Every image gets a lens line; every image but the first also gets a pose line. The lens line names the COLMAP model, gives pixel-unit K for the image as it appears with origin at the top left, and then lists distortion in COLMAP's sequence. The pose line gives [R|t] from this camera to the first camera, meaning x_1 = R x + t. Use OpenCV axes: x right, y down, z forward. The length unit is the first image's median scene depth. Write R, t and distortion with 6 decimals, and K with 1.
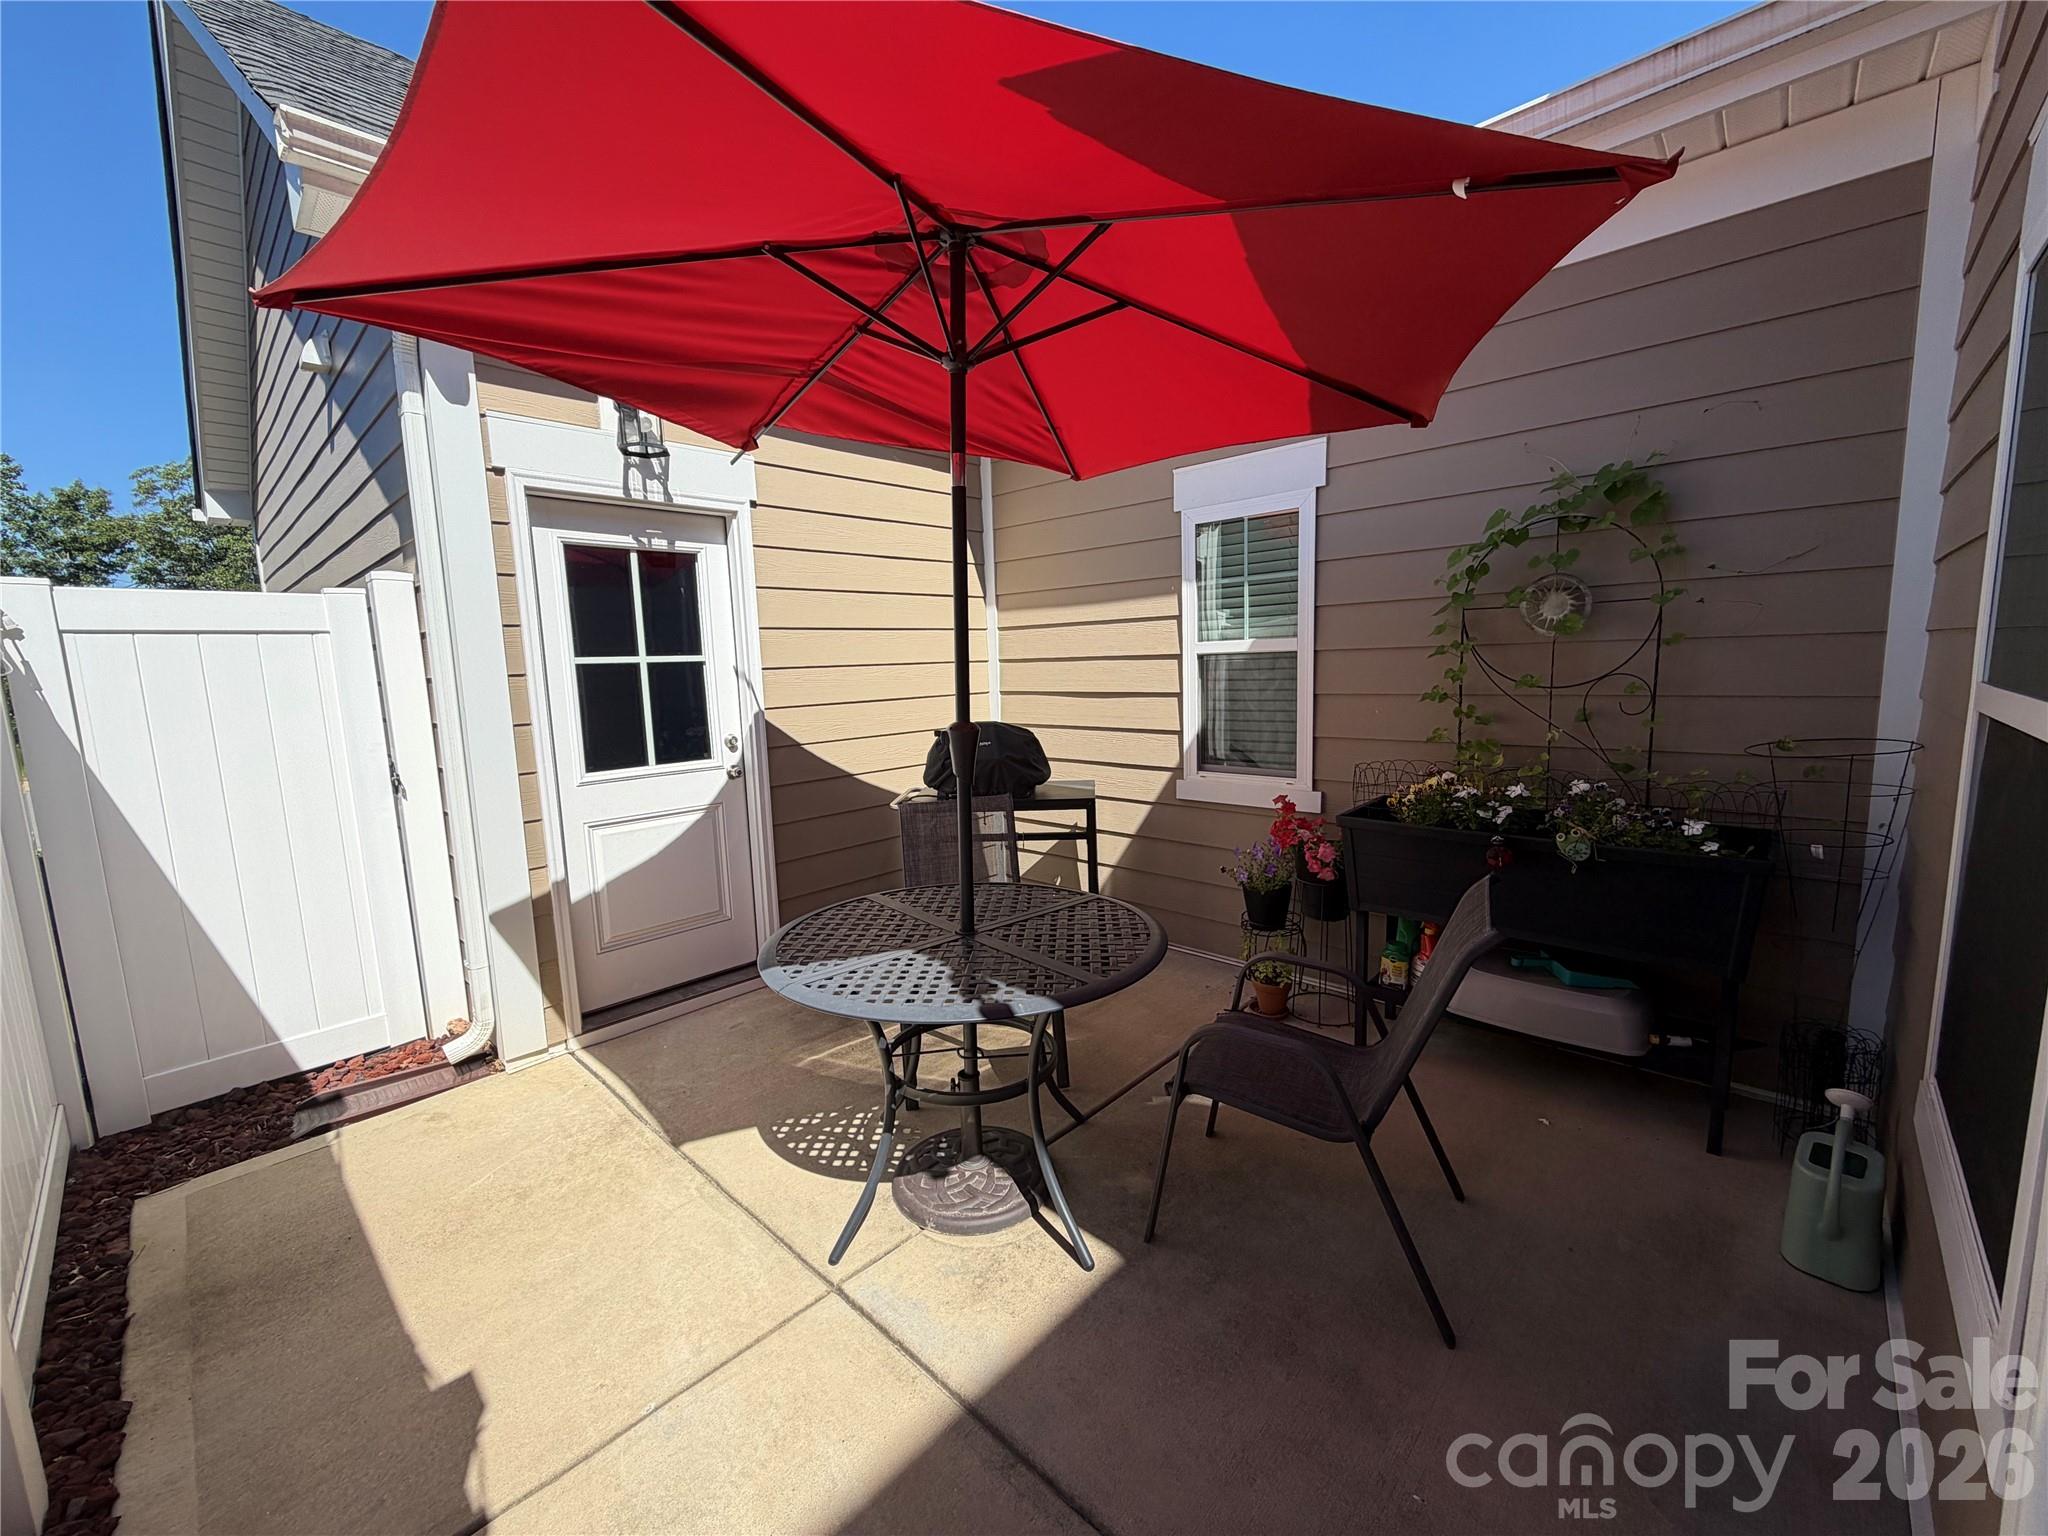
lens RADIAL K [[817.7, 0, 1018.0], [0, 817.7, 766.7], [0, 0, 1]] dist [-0.000949, -0.000177]
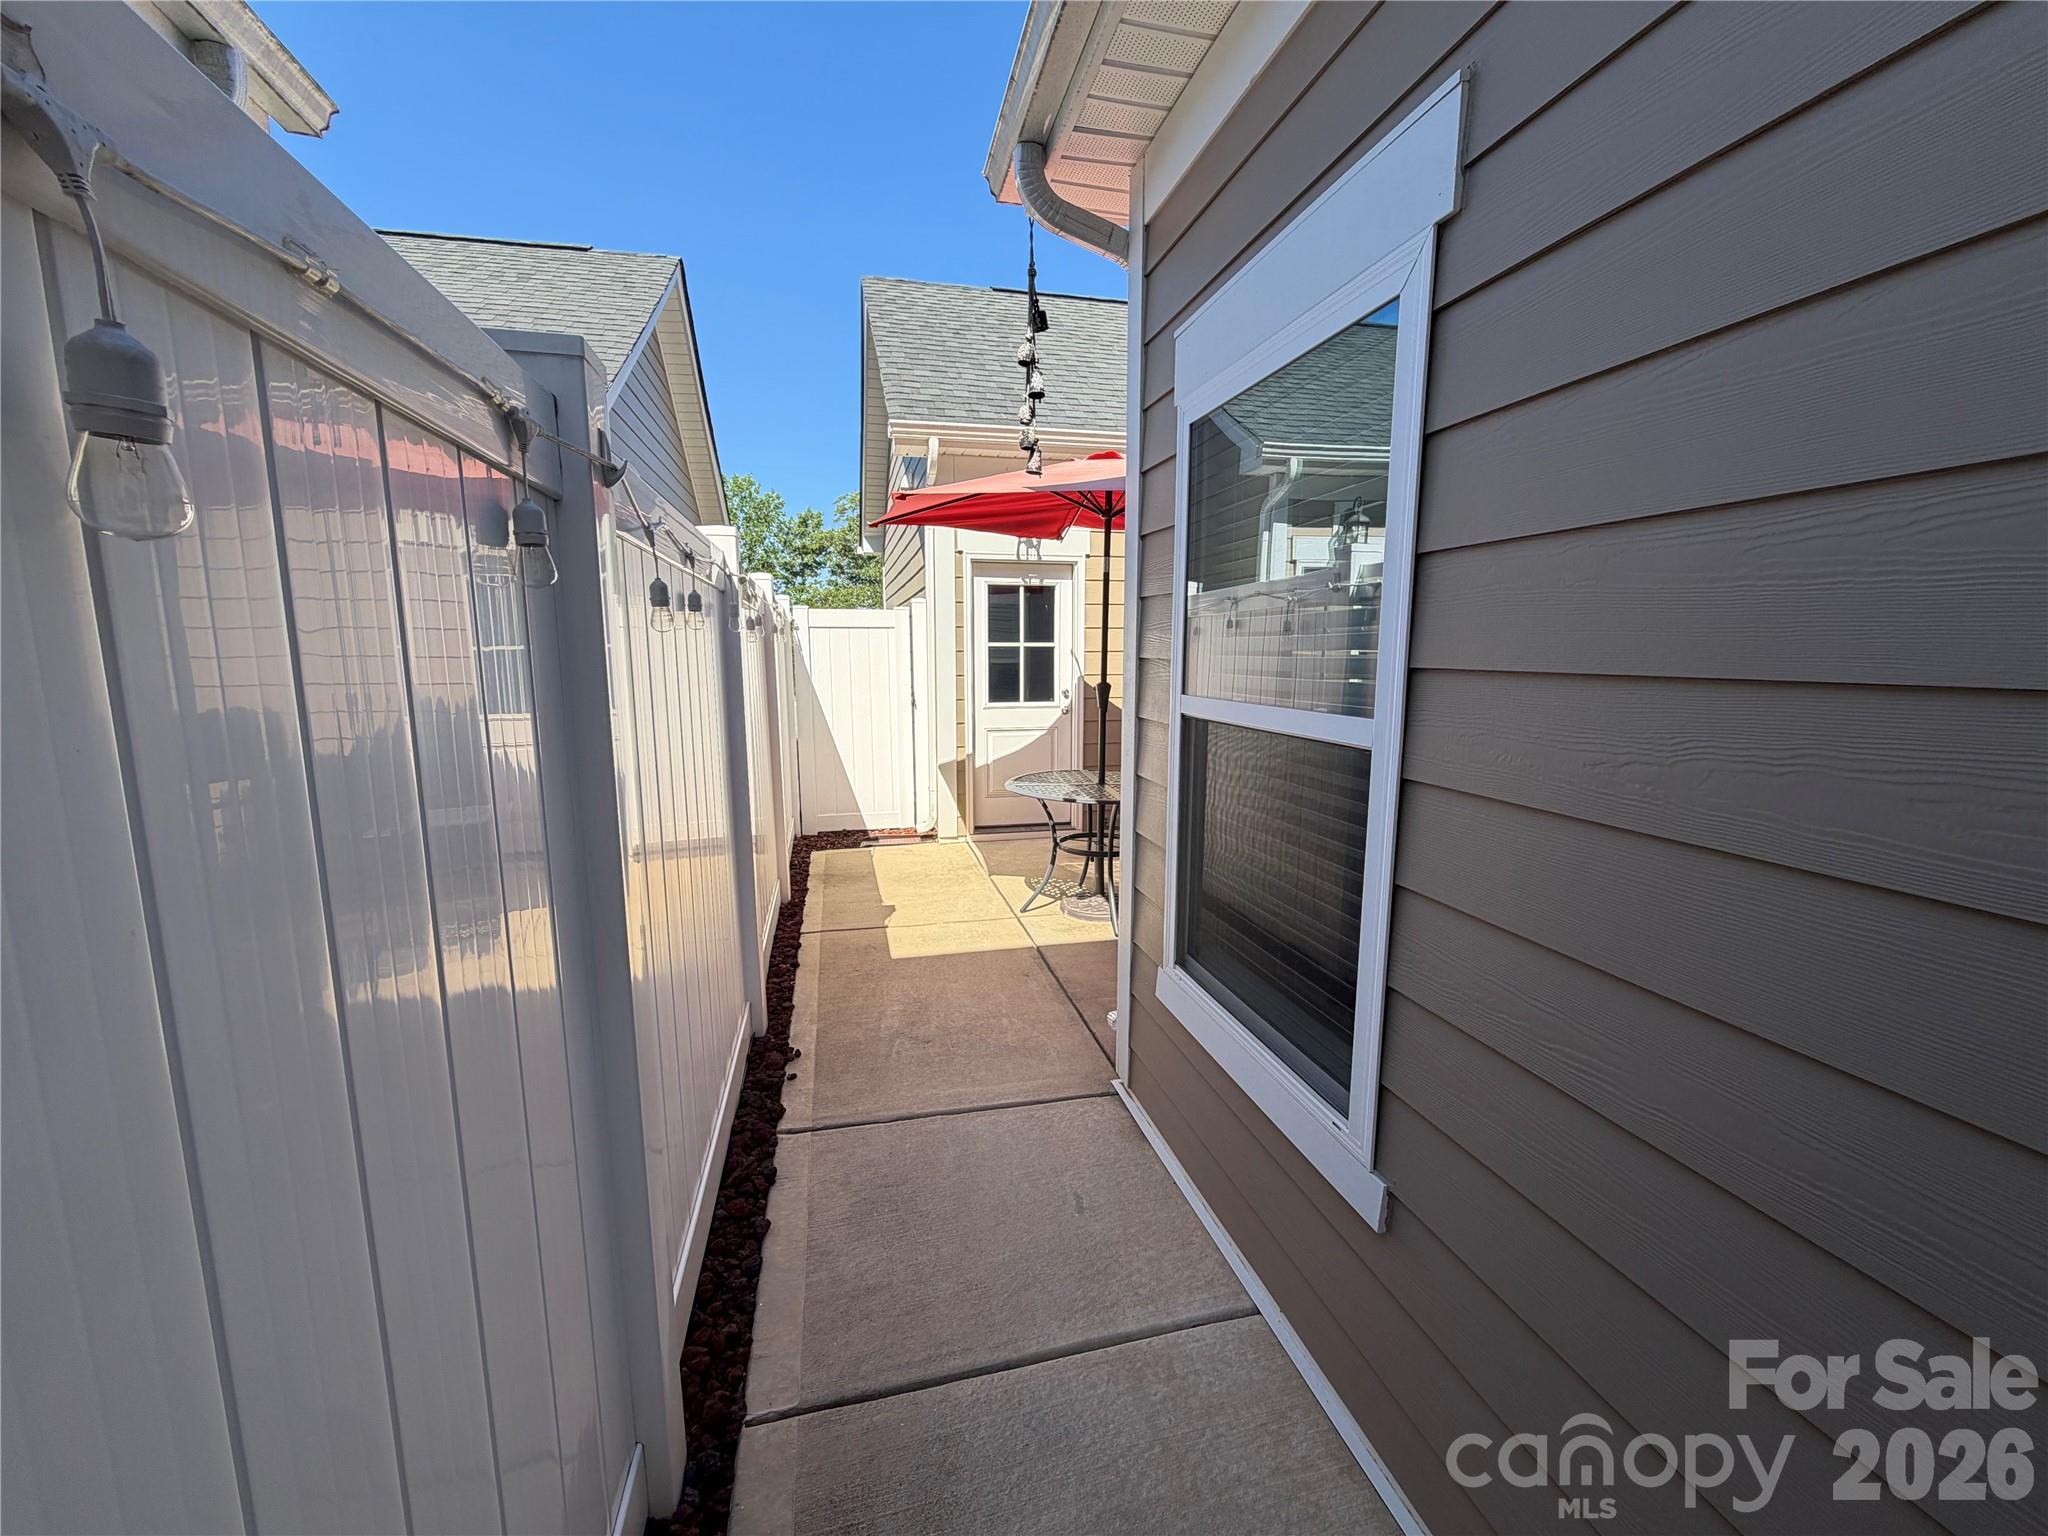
lens RADIAL K [[817.7, 0, 1018.0], [0, 817.7, 766.7], [0, 0, 1]] dist [-0.000949, -0.000177]
pose [[0.829895, 0.113142, -0.546327, 0.610532], [-0.098904, 0.993547, 0.055520, 0.045066], [0.549084, 0.007958, 0.835730, -0.583530]]
